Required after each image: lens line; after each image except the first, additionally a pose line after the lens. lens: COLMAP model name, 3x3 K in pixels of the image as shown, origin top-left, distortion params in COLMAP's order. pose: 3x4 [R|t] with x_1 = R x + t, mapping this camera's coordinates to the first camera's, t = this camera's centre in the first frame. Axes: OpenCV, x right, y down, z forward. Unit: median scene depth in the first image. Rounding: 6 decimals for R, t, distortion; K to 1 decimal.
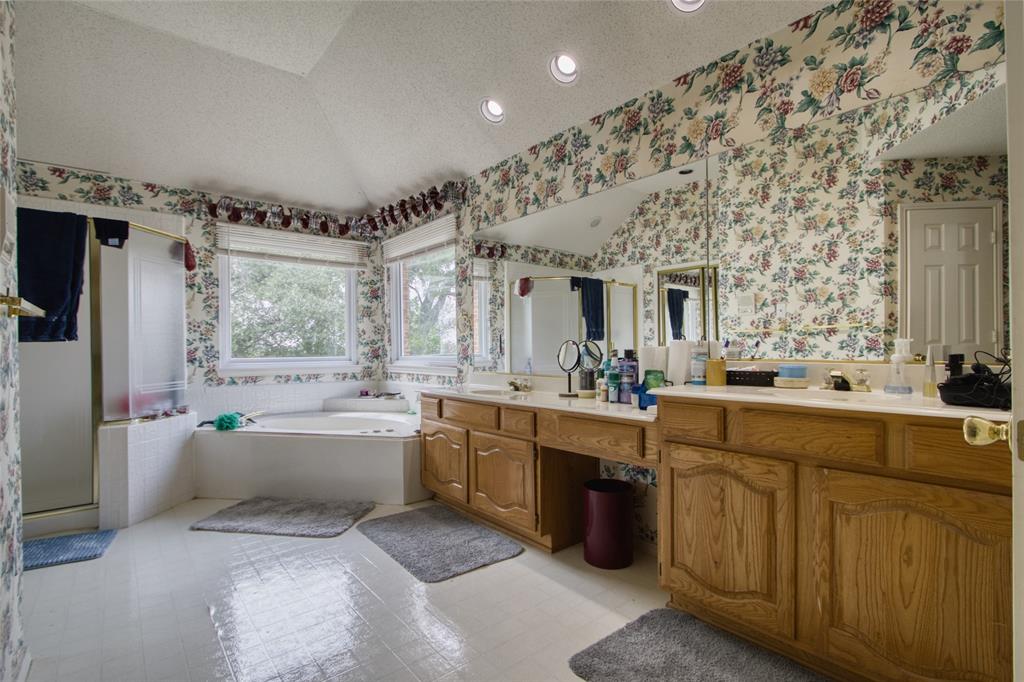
lens RADIAL K [[470.0, 0, 513.8], [0, 470.0, 352.4], [0, 0, 1]] dist [-0.020139, 0.000870]
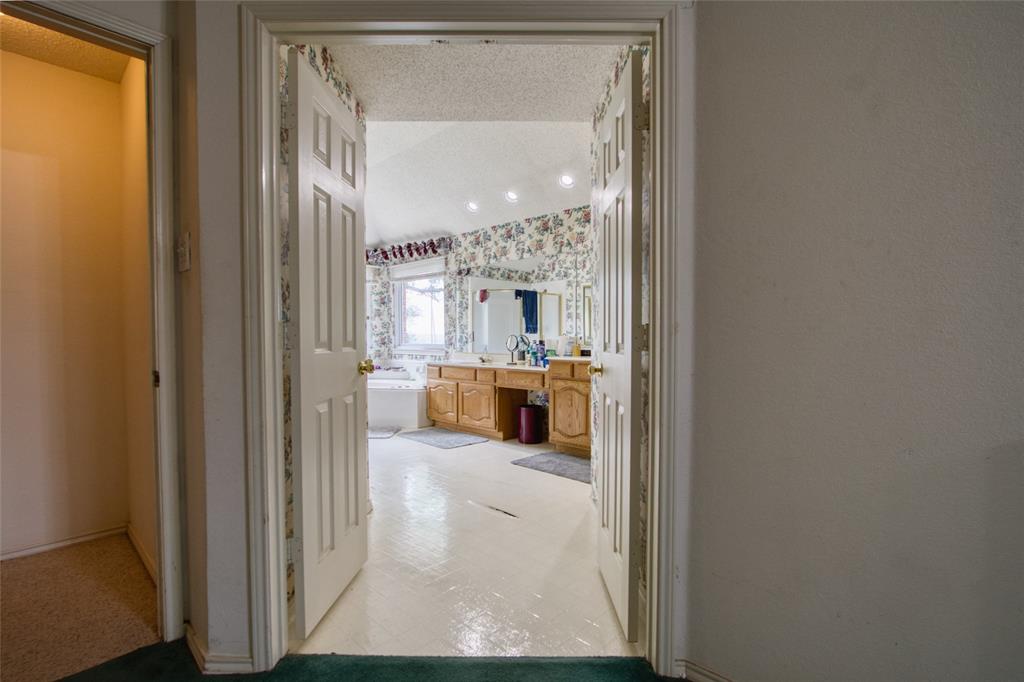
lens RADIAL K [[470.0, 0, 513.8], [0, 470.0, 352.4], [0, 0, 1]] dist [-0.020139, 0.000870]
pose [[0.993520, 0.006005, 0.113498, -0.072006], [-0.008498, 0.999733, 0.021492, 0.003208], [-0.113338, -0.022317, 0.993306, -0.693450]]
